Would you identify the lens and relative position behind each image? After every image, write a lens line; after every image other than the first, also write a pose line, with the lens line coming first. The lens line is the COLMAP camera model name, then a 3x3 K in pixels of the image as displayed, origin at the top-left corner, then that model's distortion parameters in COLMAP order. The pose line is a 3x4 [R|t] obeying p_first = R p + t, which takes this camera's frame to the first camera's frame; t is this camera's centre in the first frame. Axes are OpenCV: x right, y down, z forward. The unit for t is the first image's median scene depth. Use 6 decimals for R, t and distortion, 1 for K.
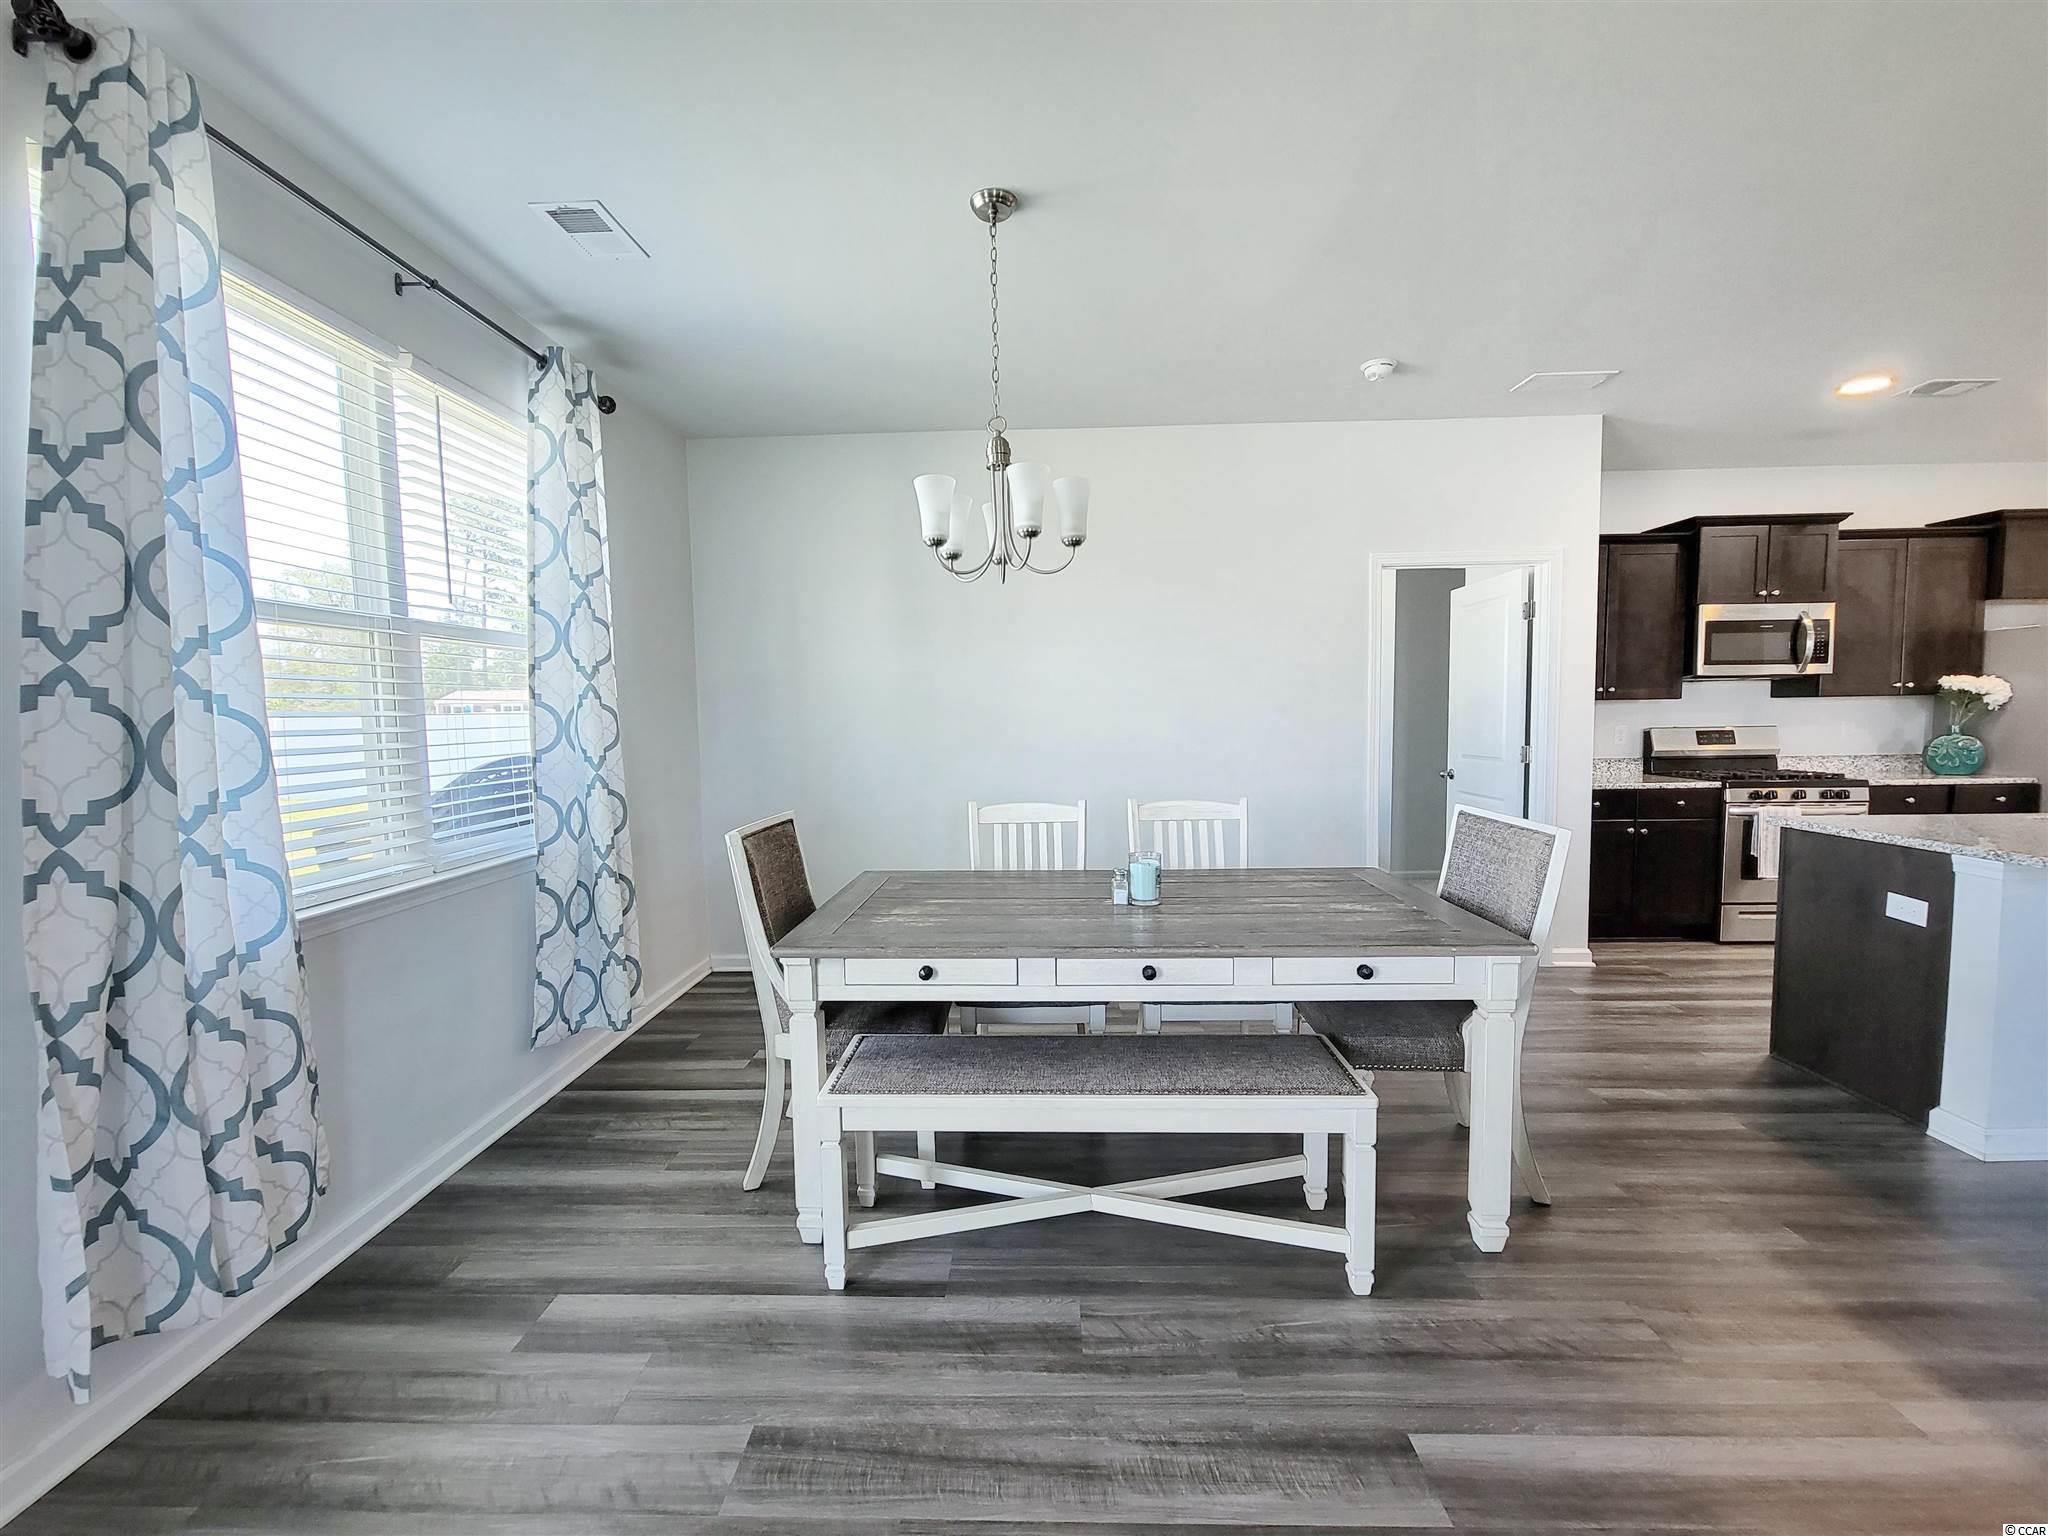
lens RADIAL K [[836.8, 0, 1019.5], [0, 836.8, 771.8], [0, 0, 1]] dist [-0.003826, -0.000804]
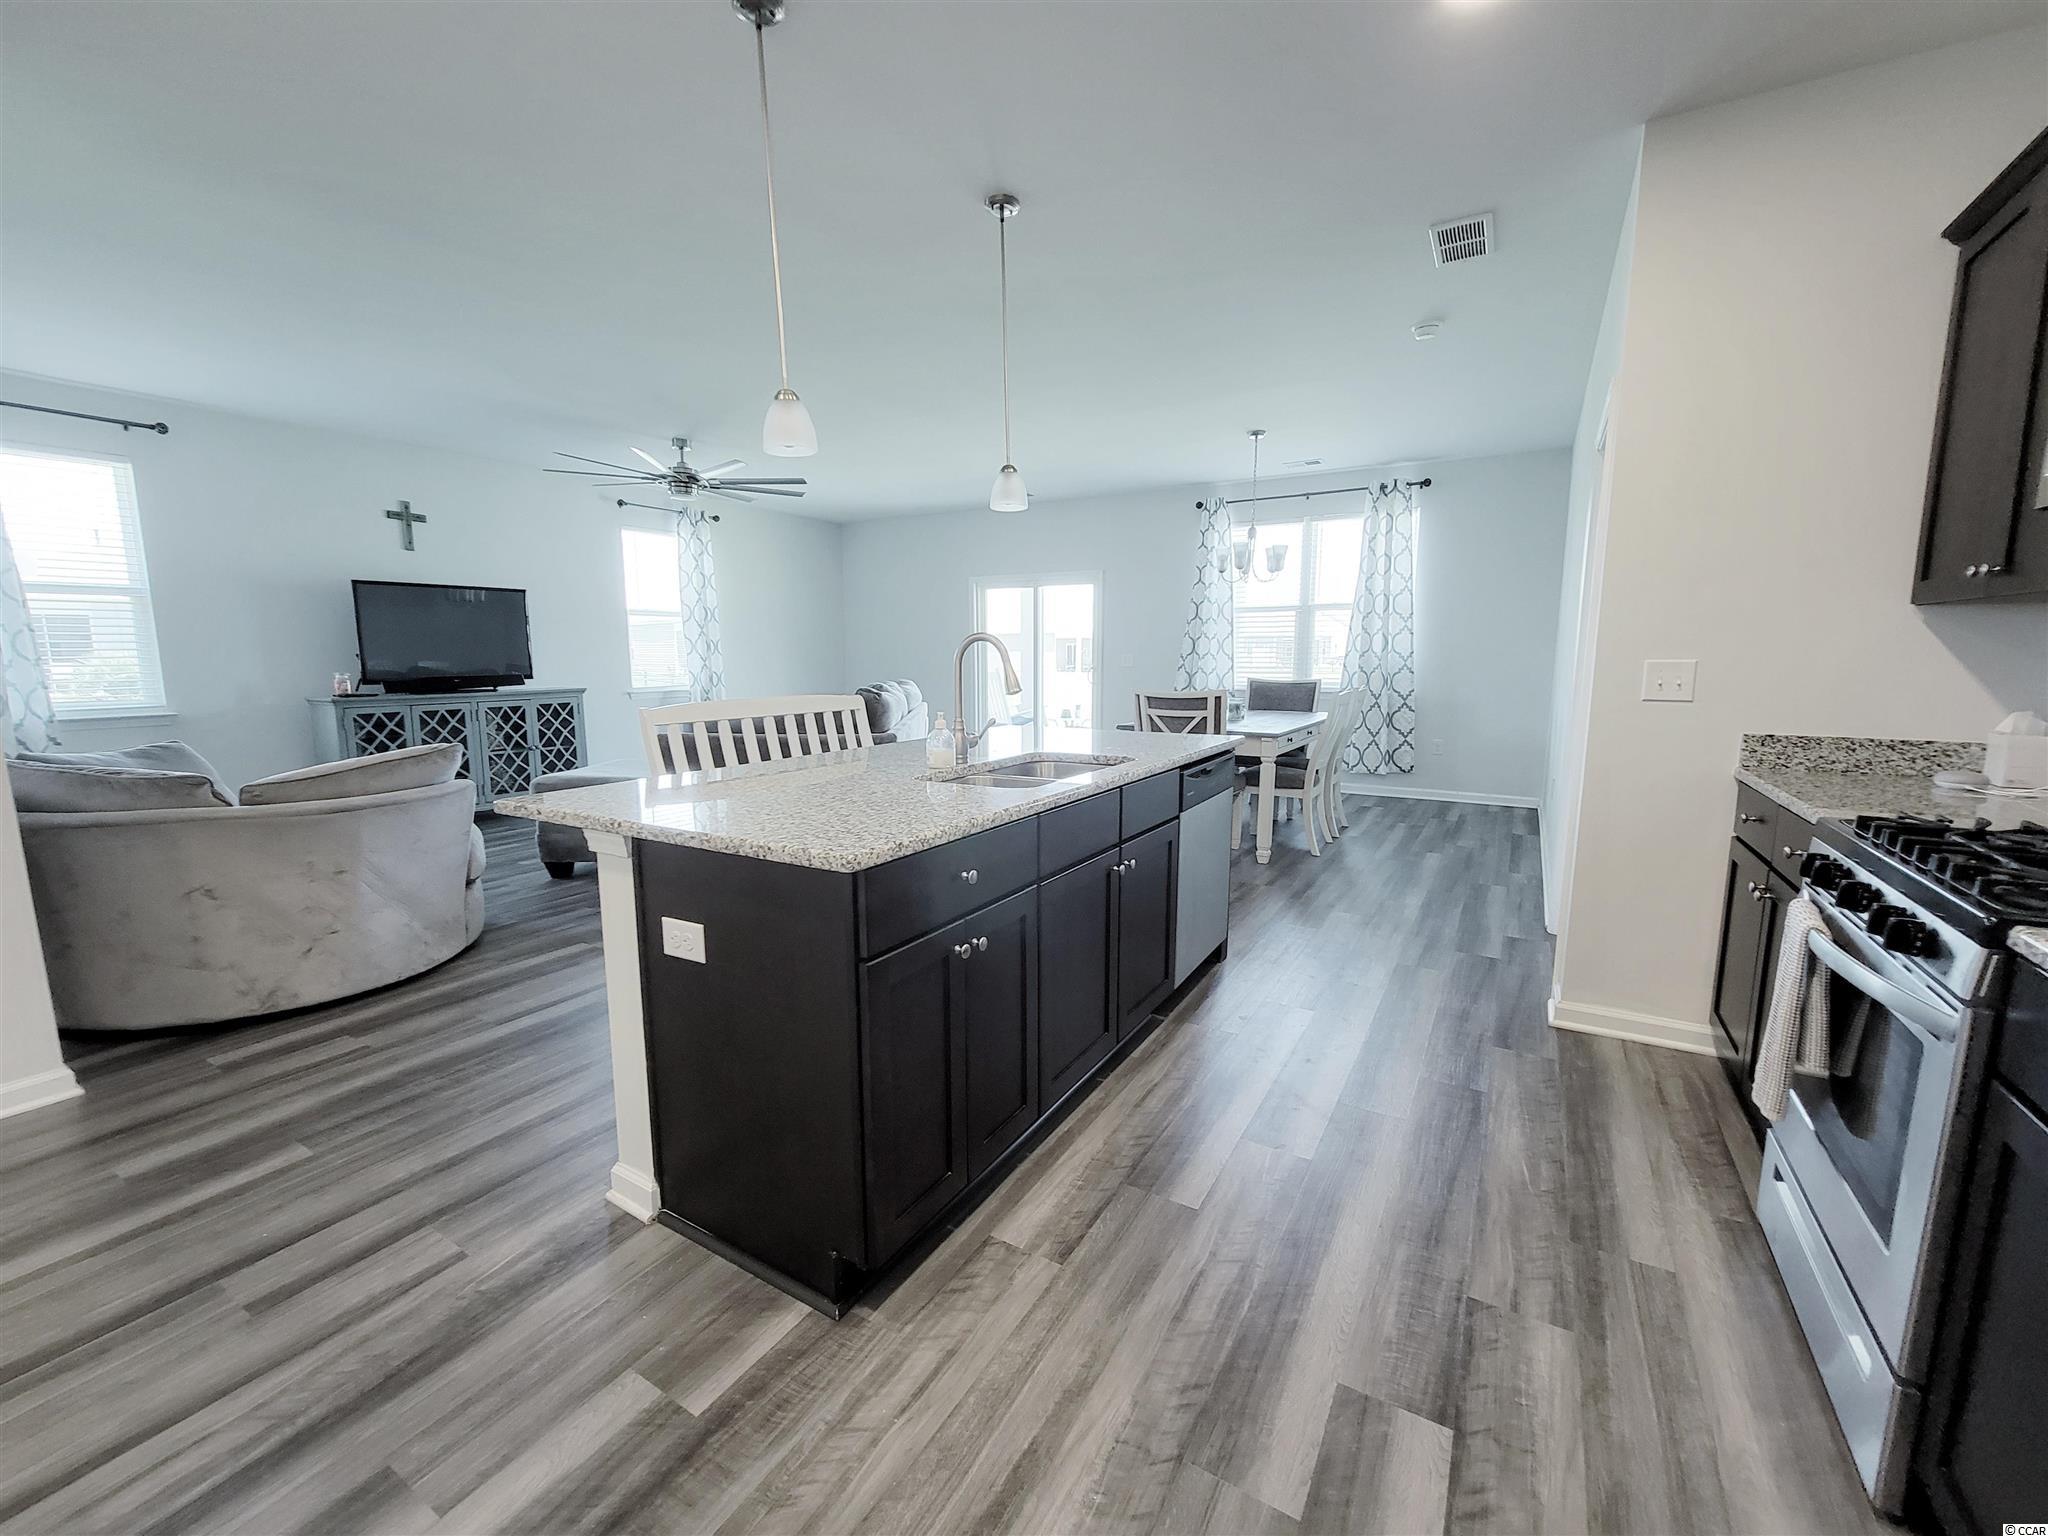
lens RADIAL K [[843.6, 0, 1009.8], [0, 843.6, 770.9], [0, 0, 1]] dist [0.007198, -0.000748]
pose [[-0.489424, 0.136978, -0.861220, 1.307431], [-0.056923, 0.980462, 0.188292, -0.058553], [0.870186, 0.141178, -0.472065, 0.831243]]
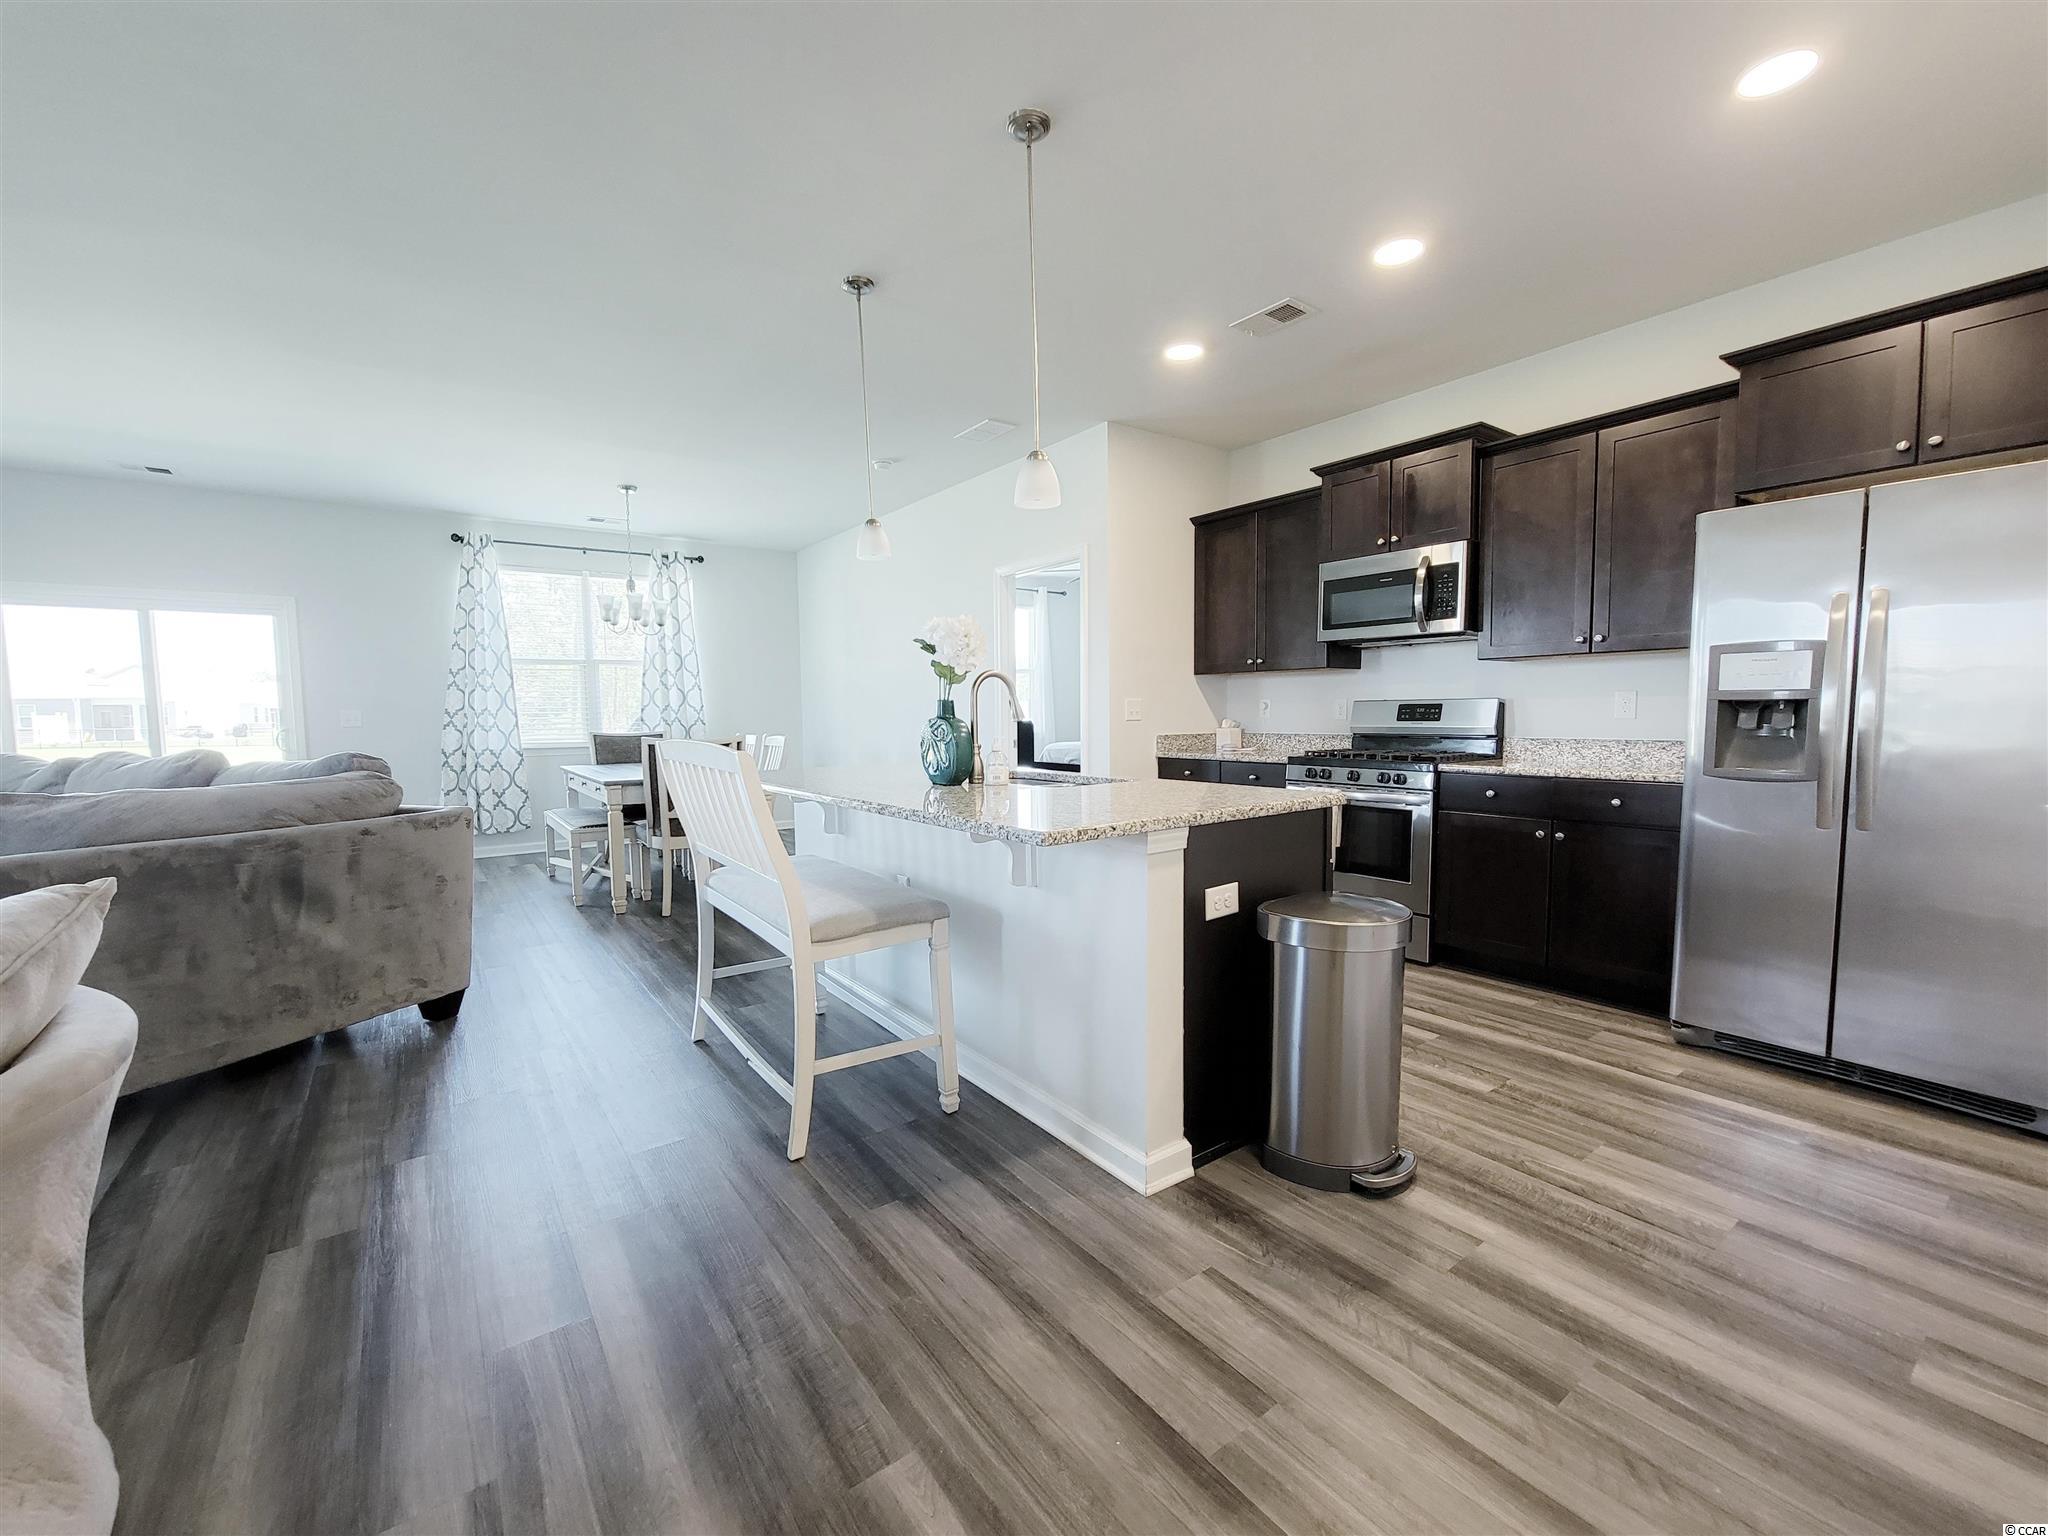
lens RADIAL K [[836.8, 0, 1019.5], [0, 836.8, 771.8], [0, 0, 1]] dist [-0.003826, -0.000804]
pose [[0.618479, 0.065287, -0.783084, 1.352913], [-0.054477, 0.997707, 0.040155, 0.007115], [0.783911, 0.017825, 0.620618, 0.181624]]
